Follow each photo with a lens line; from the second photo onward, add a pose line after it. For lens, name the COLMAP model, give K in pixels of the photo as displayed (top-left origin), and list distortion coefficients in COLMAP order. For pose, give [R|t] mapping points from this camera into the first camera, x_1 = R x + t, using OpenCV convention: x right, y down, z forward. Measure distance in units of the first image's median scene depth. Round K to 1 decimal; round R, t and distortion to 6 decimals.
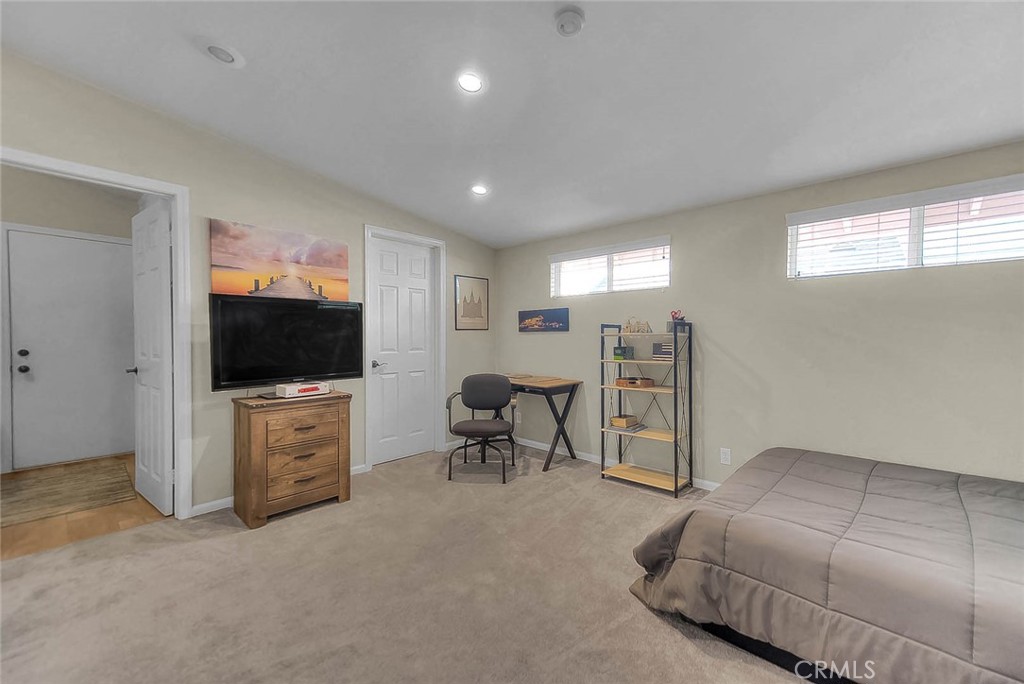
lens RADIAL K [[407.8, 0, 512.0], [0, 407.8, 342.0], [0, 0, 1]] dist [0.018621, -0.000426]
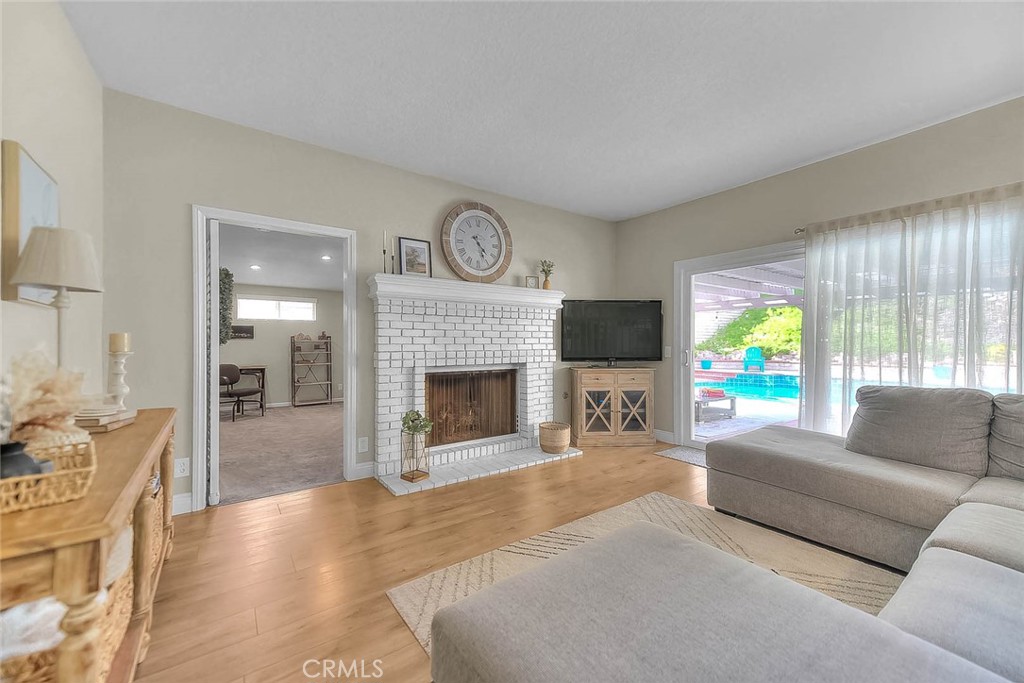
lens RADIAL K [[406.0, 0, 519.3], [0, 406.0, 338.9], [0, 0, 1]] dist [0.021442, -0.000692]
pose [[0.195713, 0.002551, 0.980658, -1.822421], [0.009377, 0.999946, -0.004472, -0.008229], [-0.980616, 0.010071, 0.195679, -0.677339]]
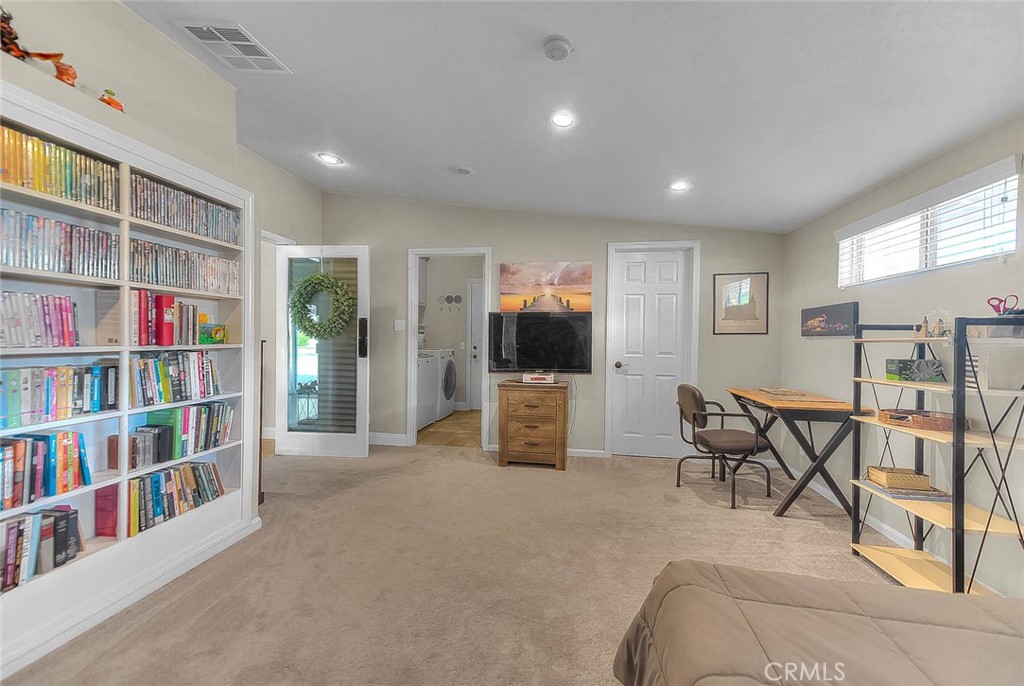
lens RADIAL K [[406.0, 0, 519.3], [0, 406.0, 340.4], [0, 0, 1]] dist [0.021442, -0.000692]
pose [[0.557147, 0.009505, -0.830359, 0.496368], [-0.021693, 0.999760, -0.003111, -0.004017], [0.830130, 0.019746, 0.557220, 0.168993]]
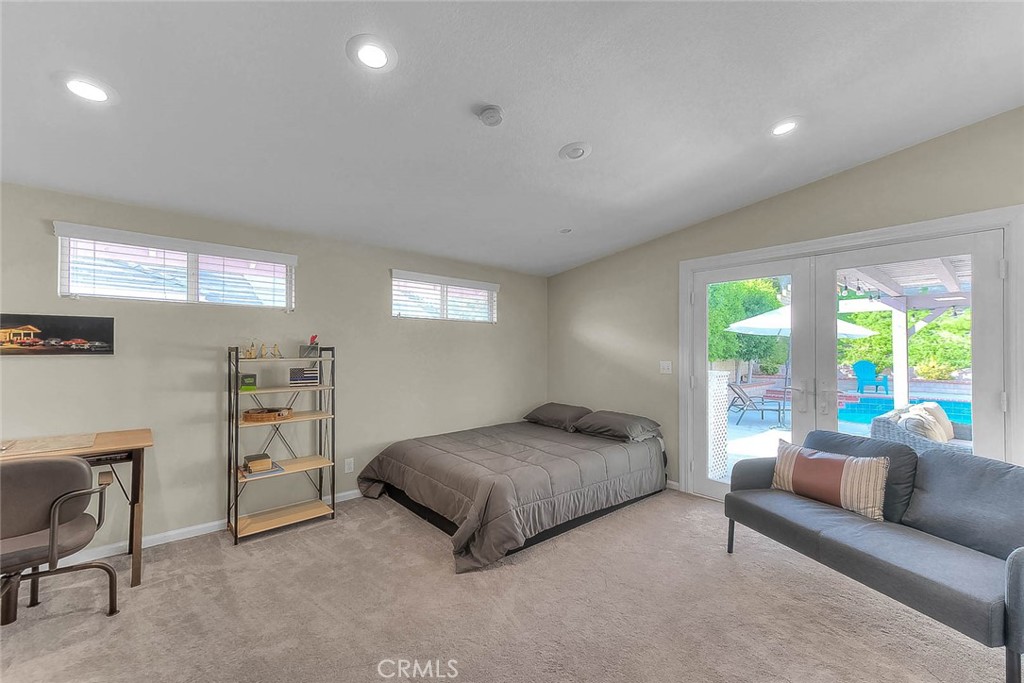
lens RADIAL K [[412.9, 0, 512.0], [0, 412.9, 341.5], [0, 0, 1]] dist [-0.000540, -0.000181]
pose [[0.104909, 0.018247, 0.994314, -0.546438], [0.006933, 0.999794, -0.019079, -0.038503], [-0.994458, 0.008896, 0.104761, 0.408993]]
